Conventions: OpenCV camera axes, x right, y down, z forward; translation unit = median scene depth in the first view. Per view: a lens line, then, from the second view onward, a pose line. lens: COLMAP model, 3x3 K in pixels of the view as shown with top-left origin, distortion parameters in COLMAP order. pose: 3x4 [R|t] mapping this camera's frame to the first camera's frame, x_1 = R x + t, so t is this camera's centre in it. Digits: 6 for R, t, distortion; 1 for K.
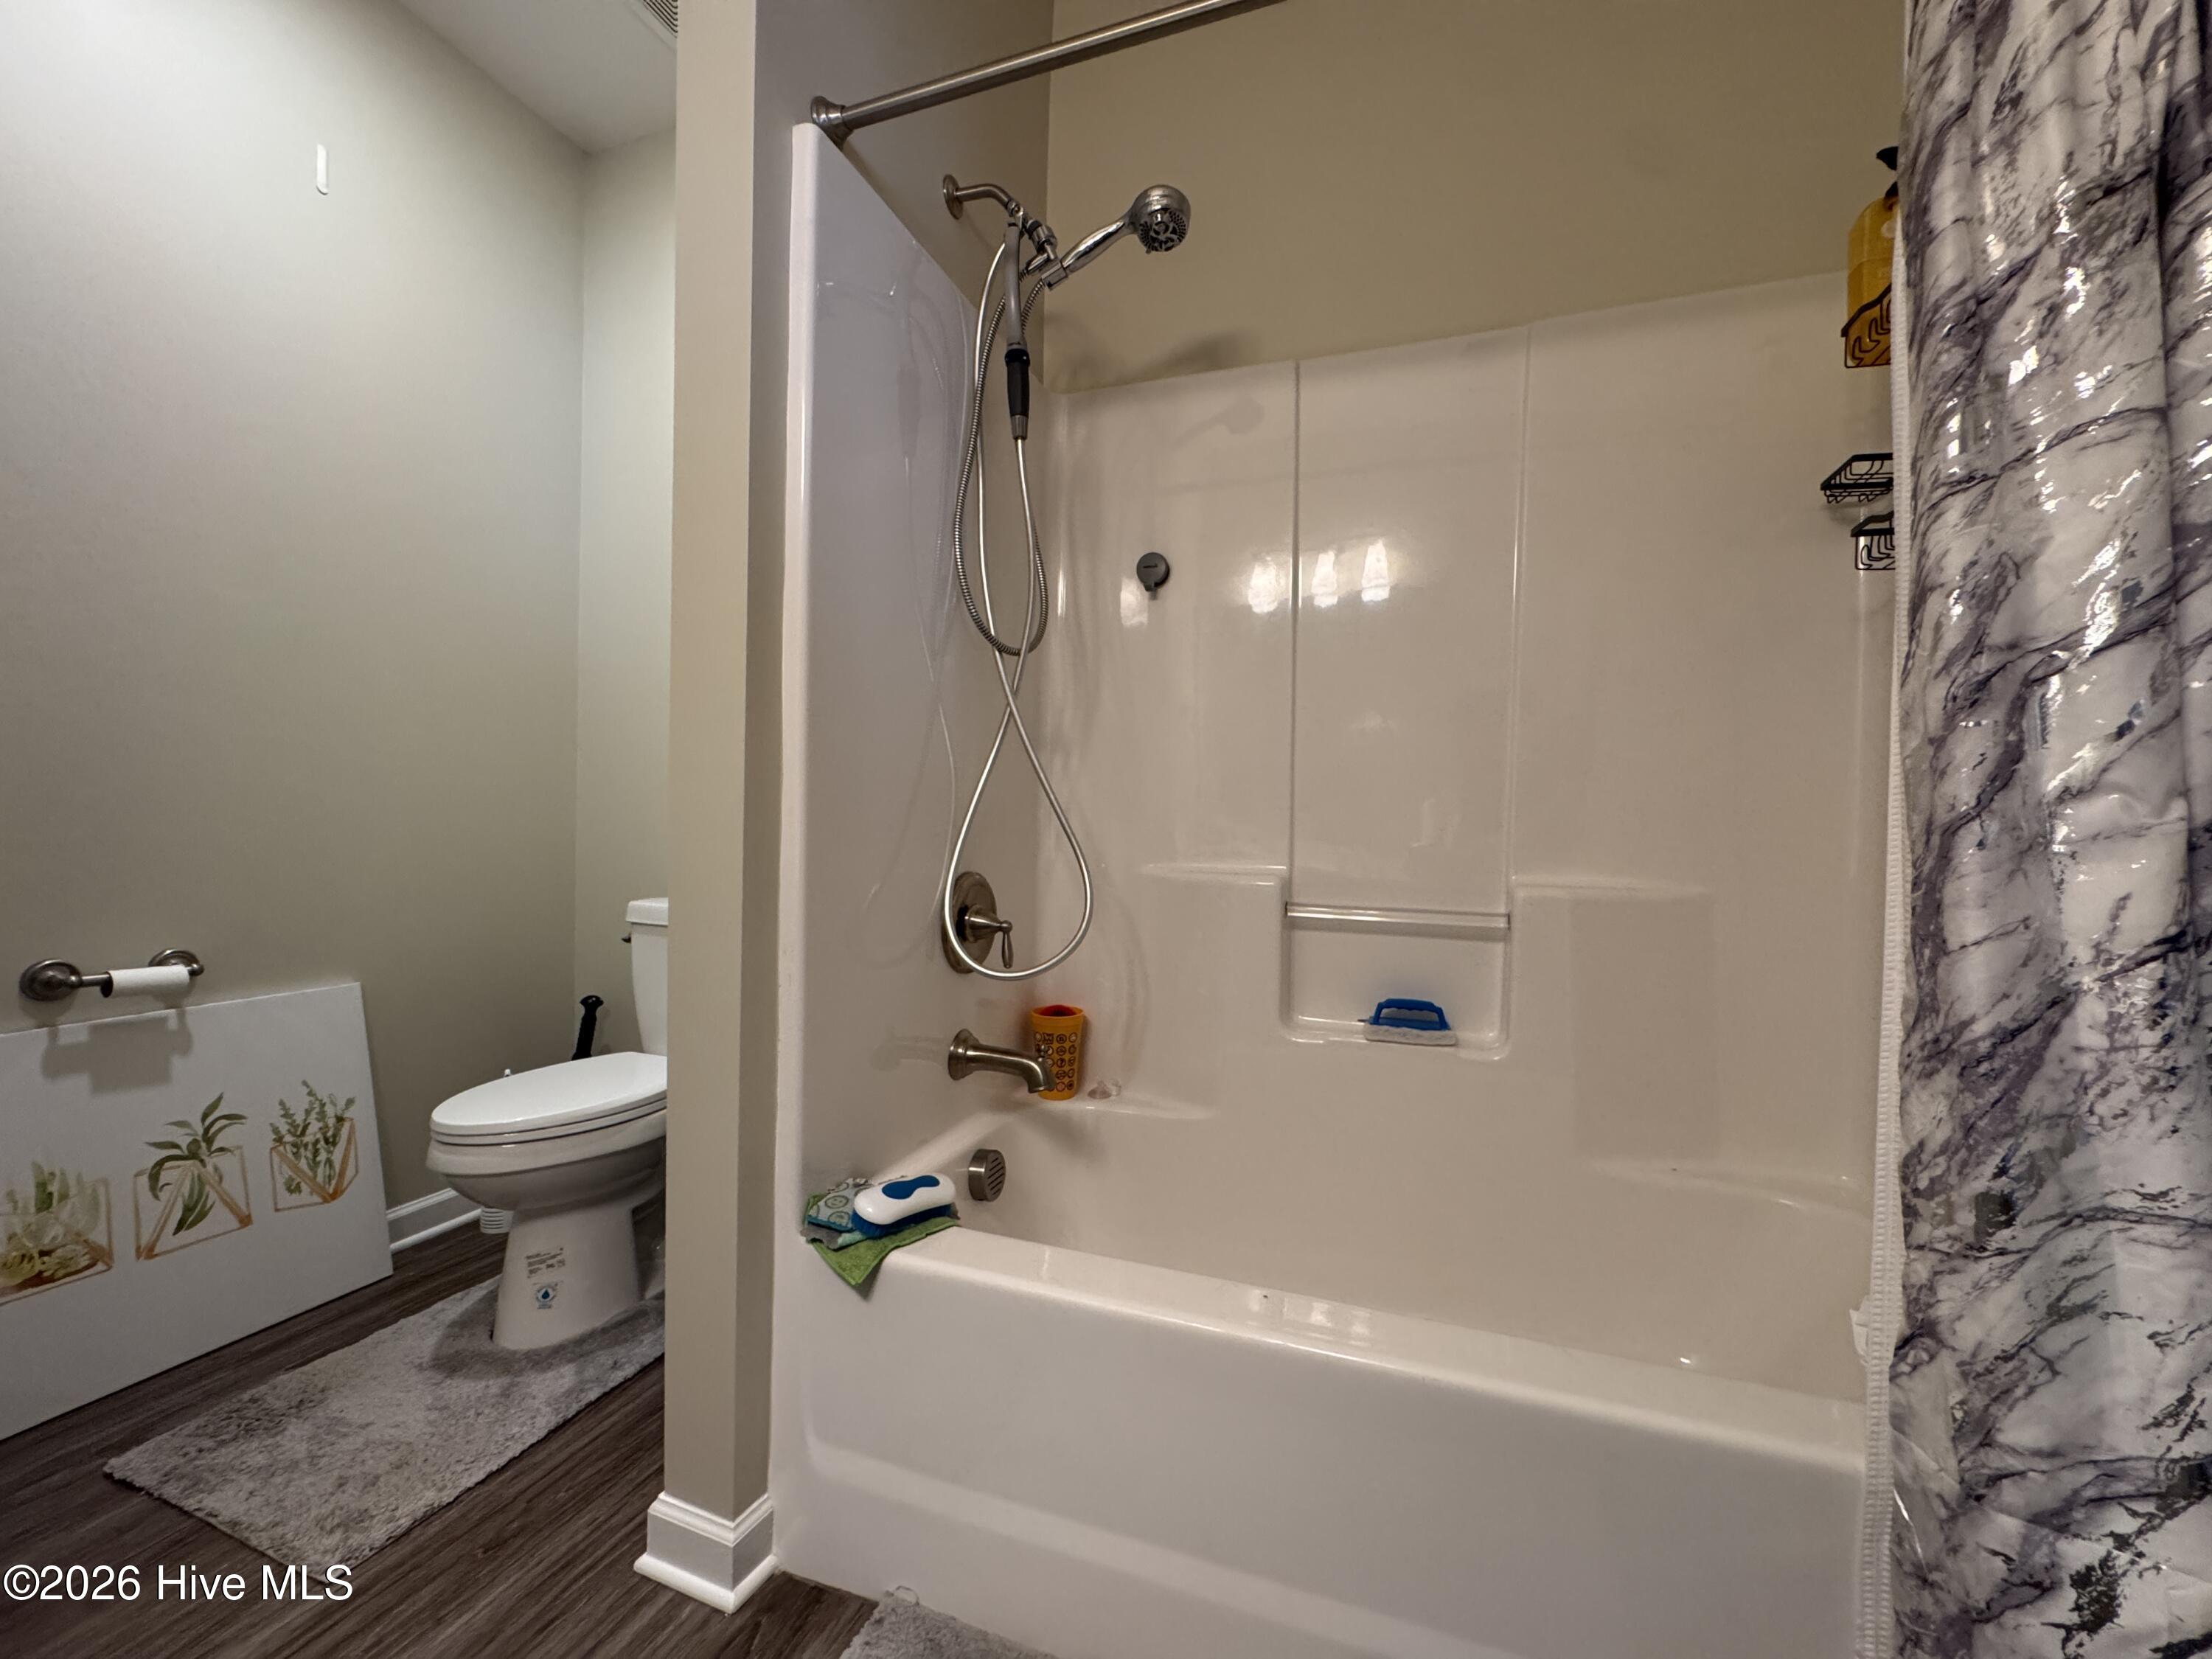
lens RADIAL K [[889.7, 0, 1101.5], [0, 889.7, 833.4], [0, 0, 1]] dist [-0.000374, 0.000049]
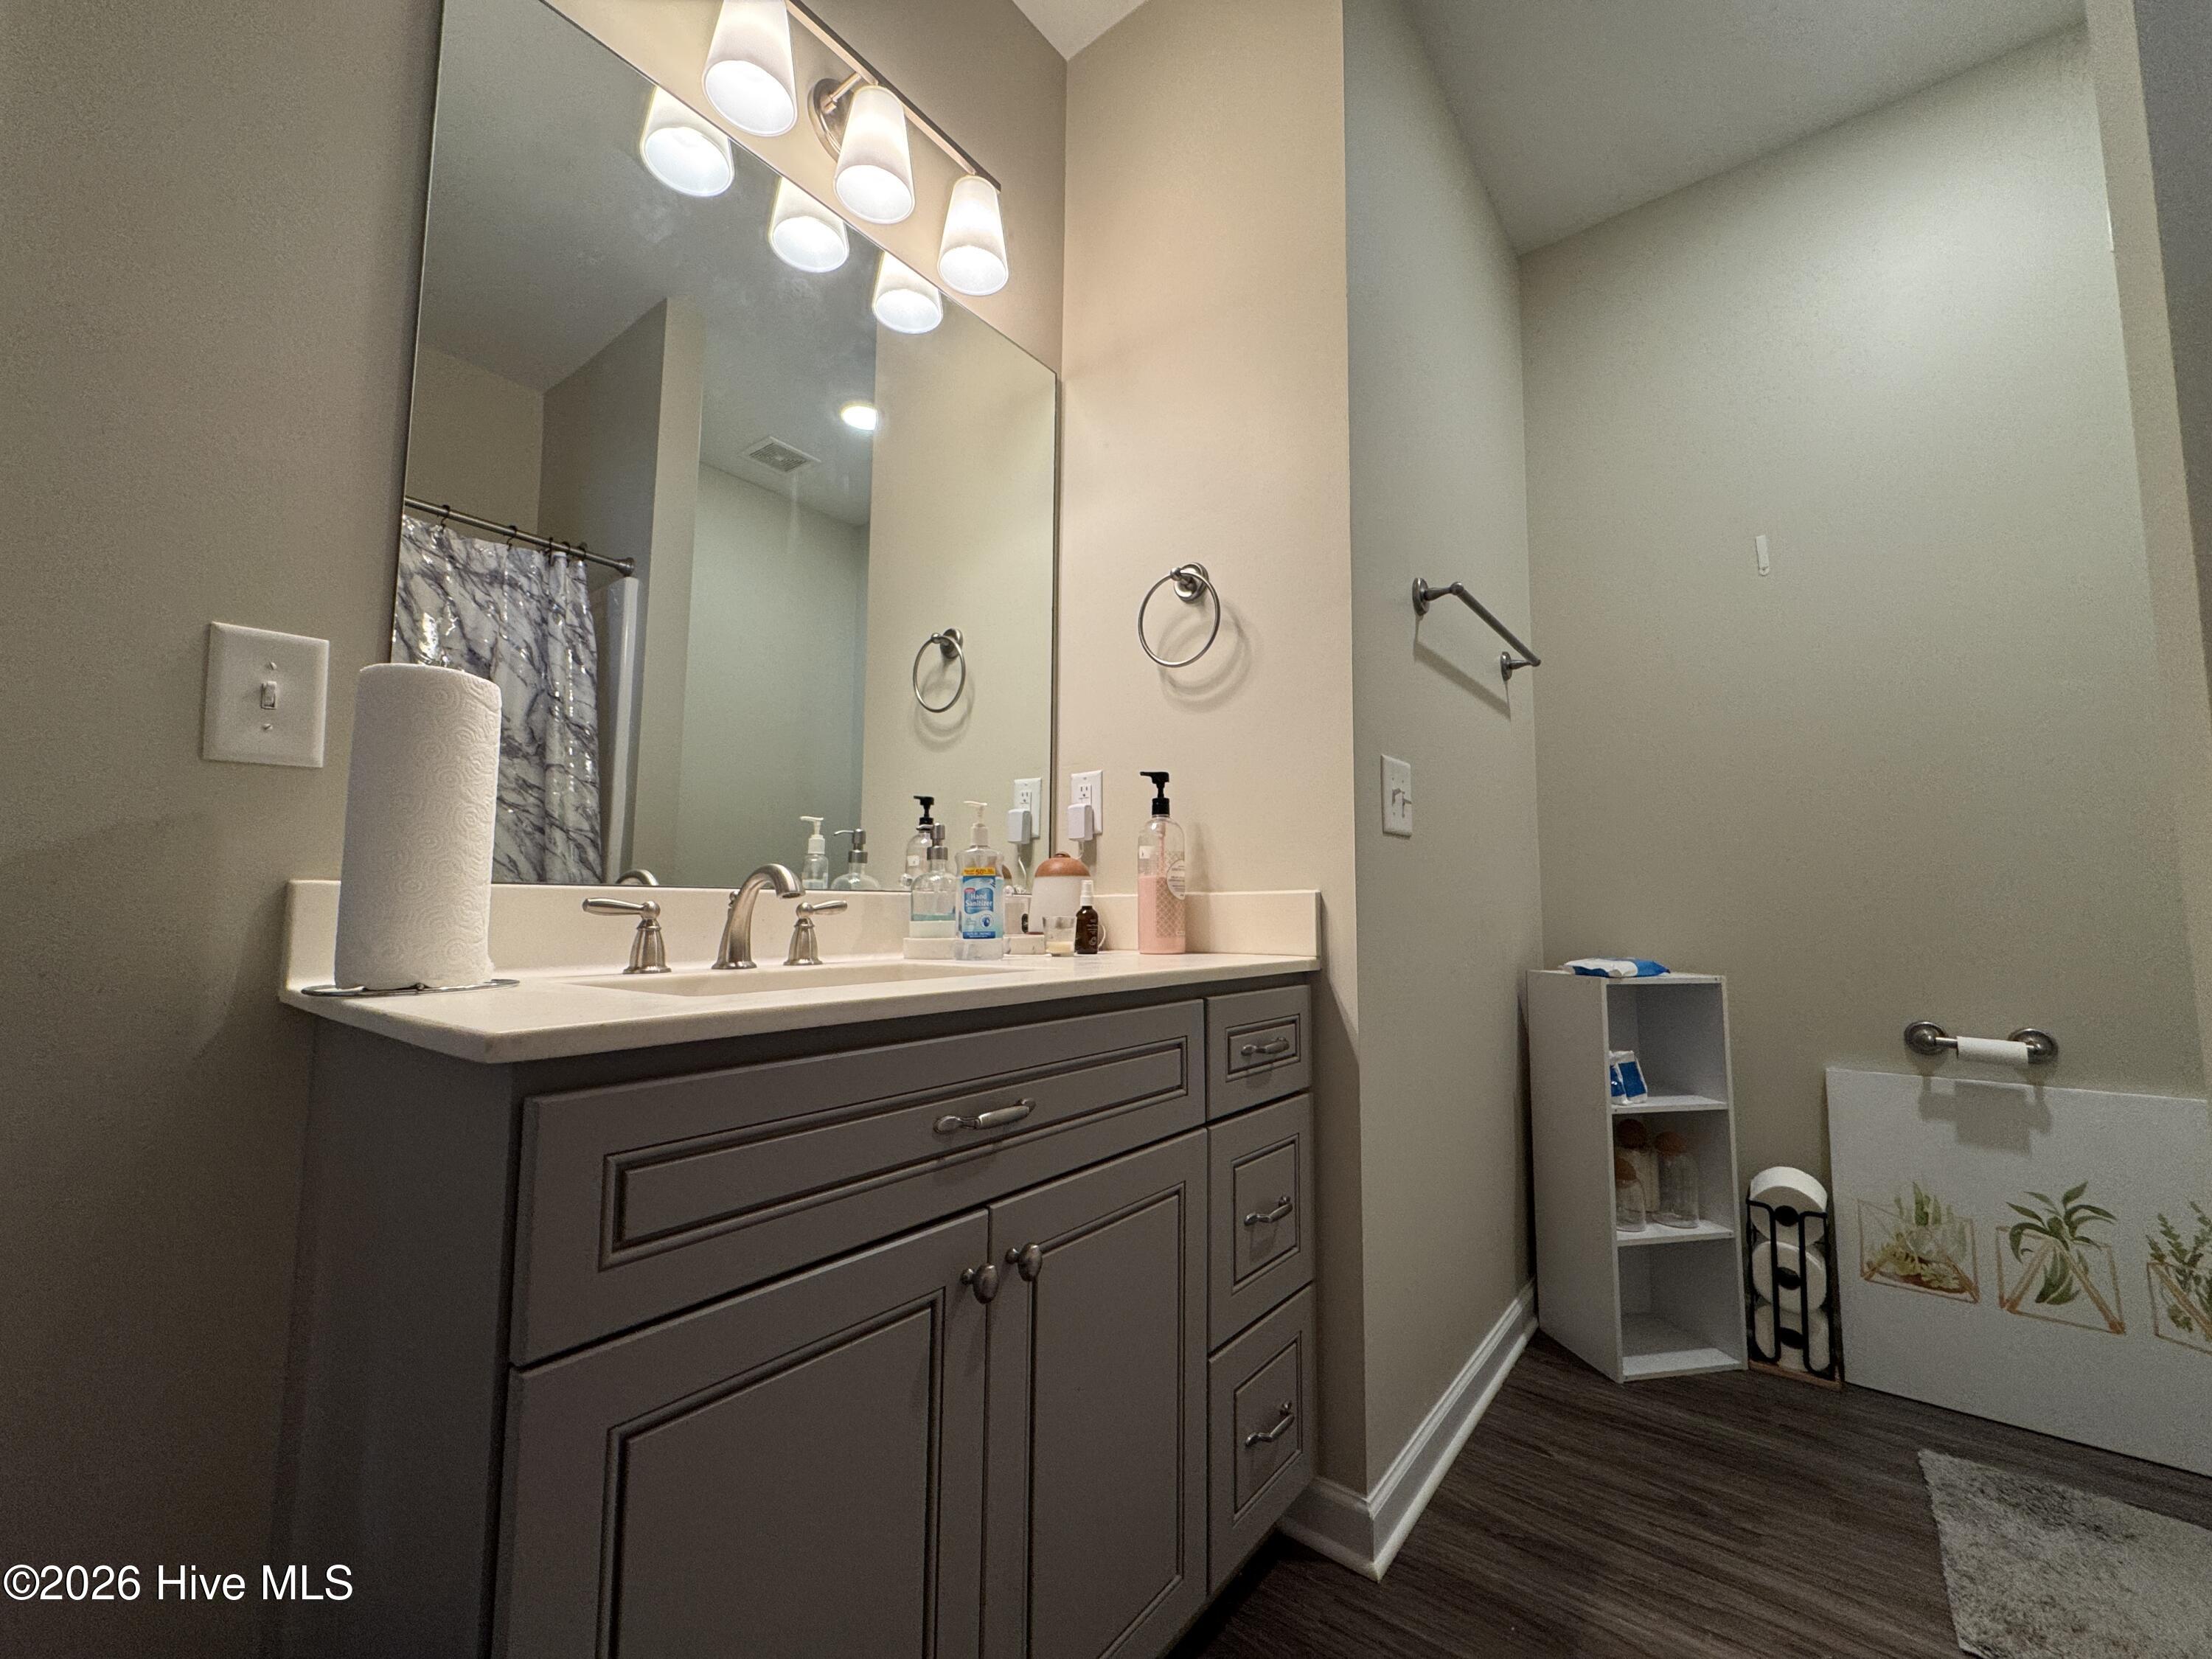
lens RADIAL K [[889.7, 0, 1105.5], [0, 889.7, 828.2], [0, 0, 1]] dist [-0.000374, 0.000049]
pose [[-0.289438, -0.096876, -0.952282, 0.339223], [-0.020453, 0.995264, -0.095032, 0.014504], [0.956978, -0.008029, -0.290048, 0.255075]]
